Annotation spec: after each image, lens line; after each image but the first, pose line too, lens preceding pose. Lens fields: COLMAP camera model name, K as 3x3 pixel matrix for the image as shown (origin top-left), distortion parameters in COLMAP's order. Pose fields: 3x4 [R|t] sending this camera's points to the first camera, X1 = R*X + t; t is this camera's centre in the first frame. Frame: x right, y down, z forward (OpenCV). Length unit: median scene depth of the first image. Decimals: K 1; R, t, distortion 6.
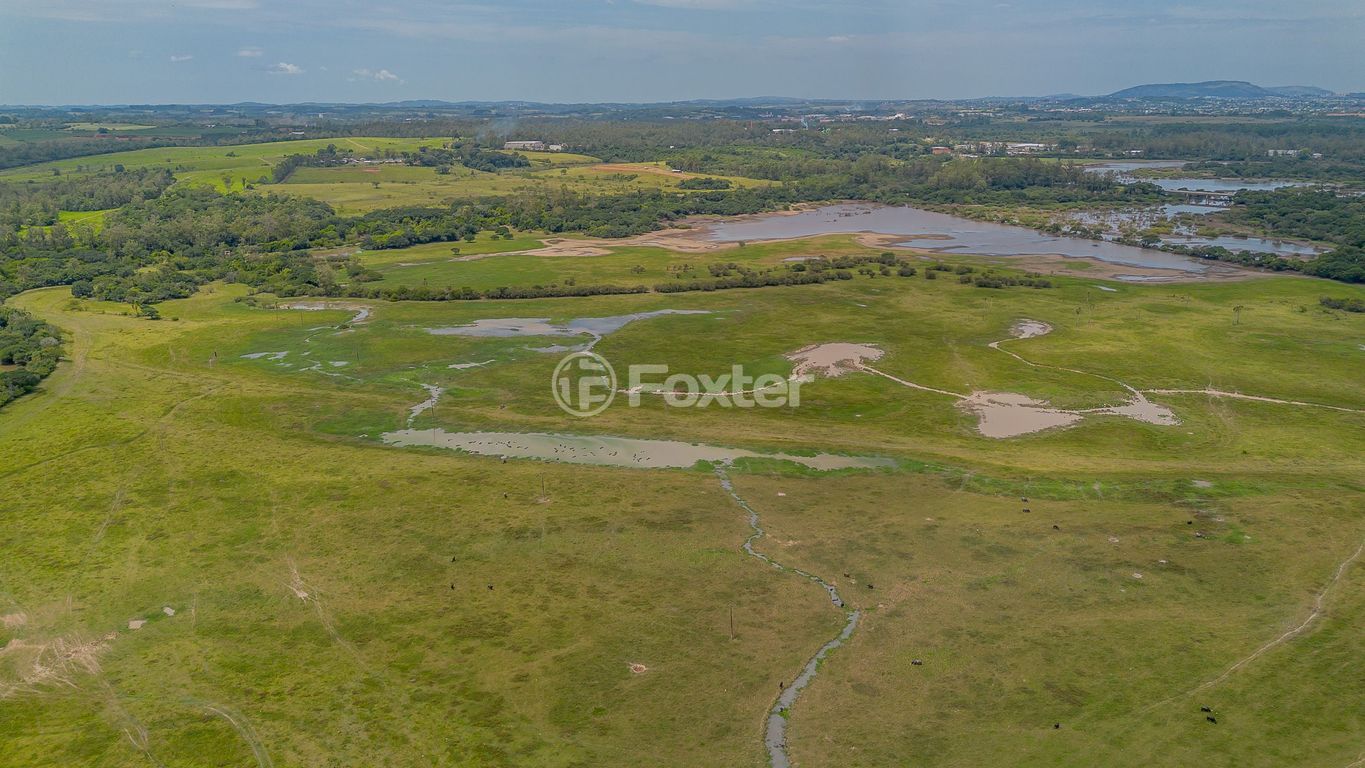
lens RADIAL K [[963.8, 0, 672.9], [0, 963.8, 385.9], [0, 0, 1]] dist [0.068115, -0.068205]
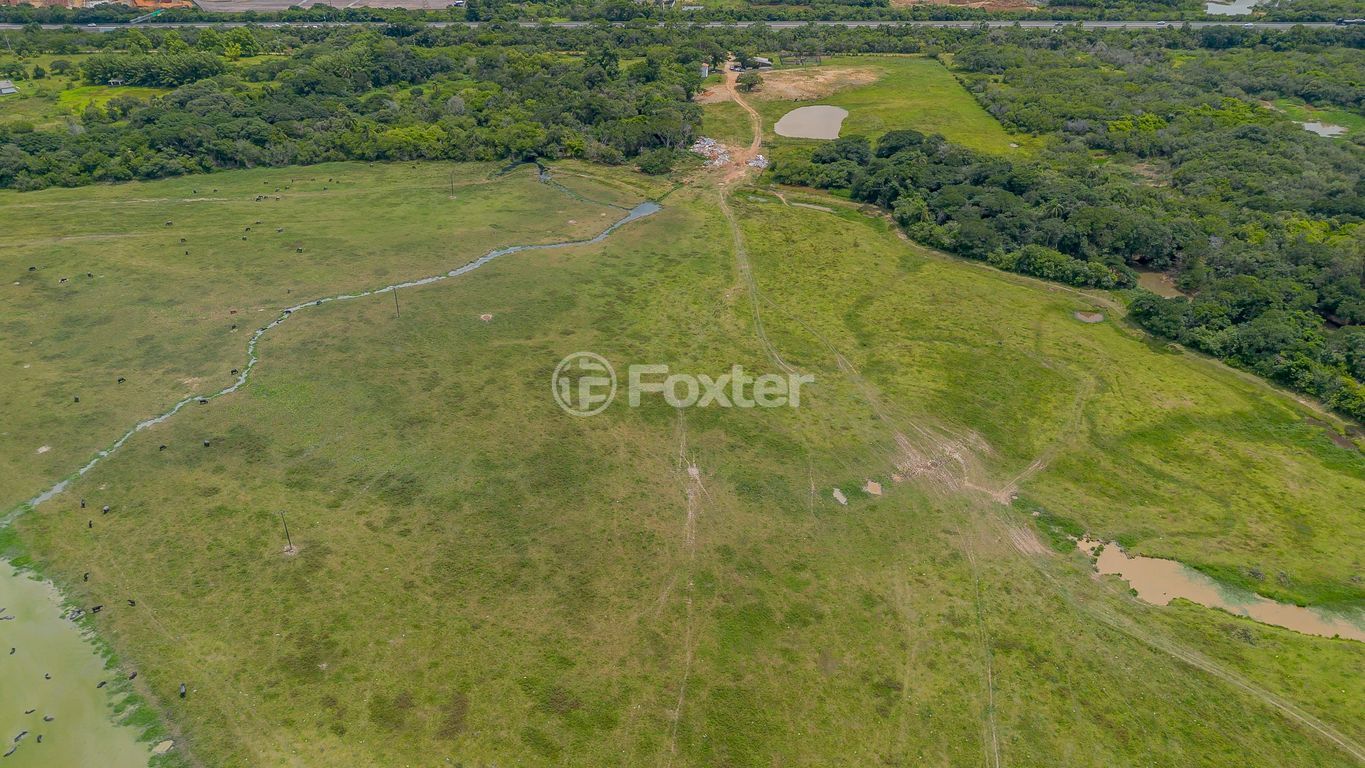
lens RADIAL K [[963.8, 0, 675.3], [0, 963.8, 382.3], [0, 0, 1]] dist [0.068115, -0.068205]
pose [[-0.859503, -0.233751, 0.454550, -0.464899], [0.168370, 0.710190, 0.683581, -0.258698], [-0.482604, 0.664072, -0.571053, 0.917415]]
